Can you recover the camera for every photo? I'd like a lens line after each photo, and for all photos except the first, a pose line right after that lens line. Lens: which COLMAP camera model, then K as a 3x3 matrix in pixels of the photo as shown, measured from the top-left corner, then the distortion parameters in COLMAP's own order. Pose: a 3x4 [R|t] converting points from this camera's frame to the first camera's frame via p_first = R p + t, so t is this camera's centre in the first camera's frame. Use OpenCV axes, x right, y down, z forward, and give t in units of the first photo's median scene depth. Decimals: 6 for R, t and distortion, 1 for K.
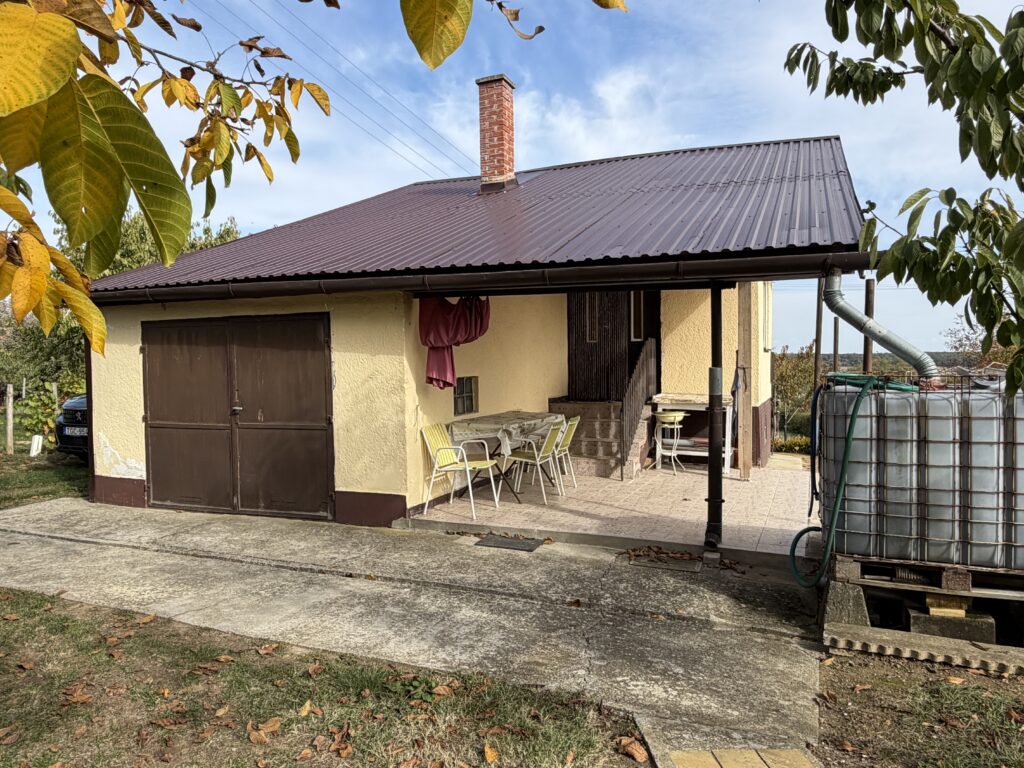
lens RADIAL K [[724.3, 0, 507.8], [0, 724.3, 385.6], [0, 0, 1]] dist [-0.010577, 0.011498]
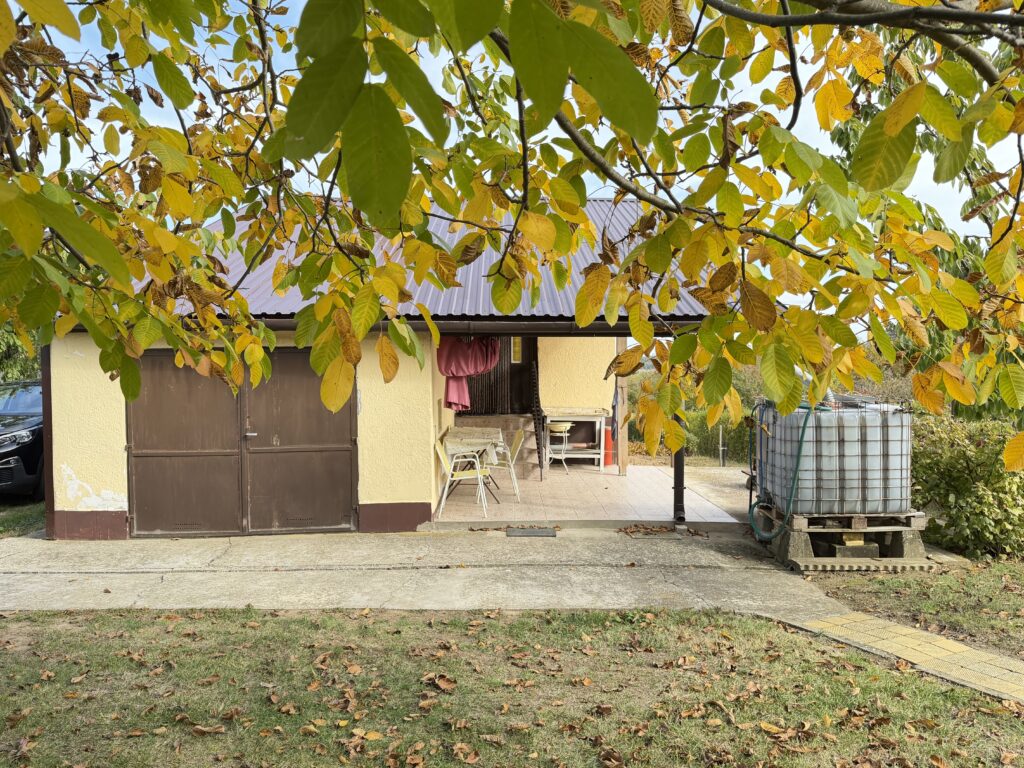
lens RADIAL K [[754.8, 0, 511.9], [0, 754.8, 380.7], [0, 0, 1]] dist [0.064374, -0.031345]
pose [[0.914534, -0.008043, 0.404428, -0.616356], [0.012524, 0.999886, -0.008434, -0.041975], [-0.404314, 0.012779, 0.914531, -0.223825]]
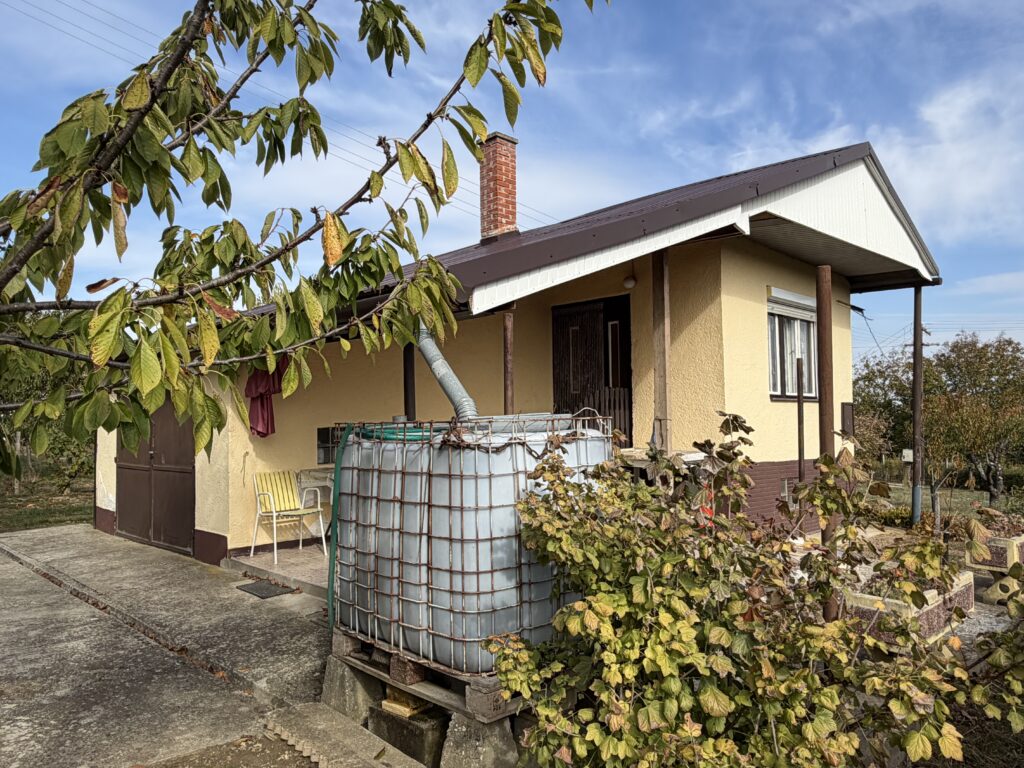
lens RADIAL K [[724.3, 0, 514.1], [0, 724.3, 381.6], [0, 0, 1]] dist [-0.010577, 0.011498]
pose [[0.923866, -0.017169, -0.382330, 0.787223], [-0.014451, 0.996716, -0.079678, 0.003215], [0.382442, 0.079137, 0.920584, 0.192354]]
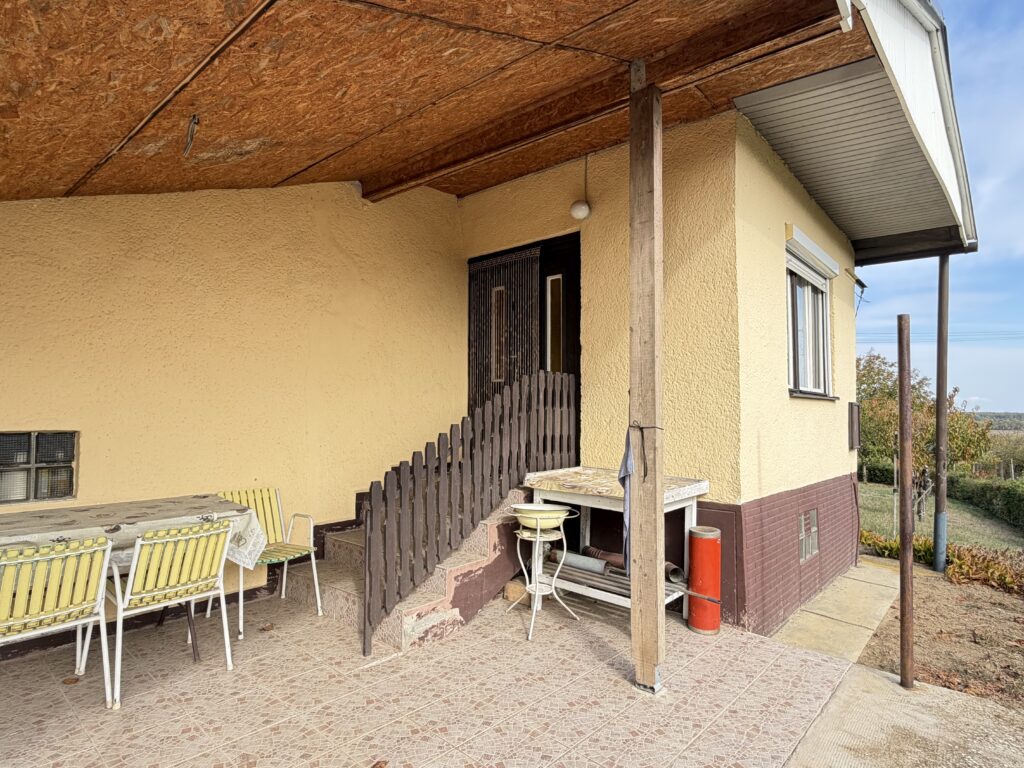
lens RADIAL K [[558.4, 0, 512.3], [0, 558.4, 386.6], [0, 0, 1]] dist [-0.003099, -0.001043]
pose [[0.945254, 0.003091, -0.326320, 0.572986], [-0.029424, 0.996689, -0.075791, -0.033477], [0.325005, 0.081244, 0.942216, 1.025885]]
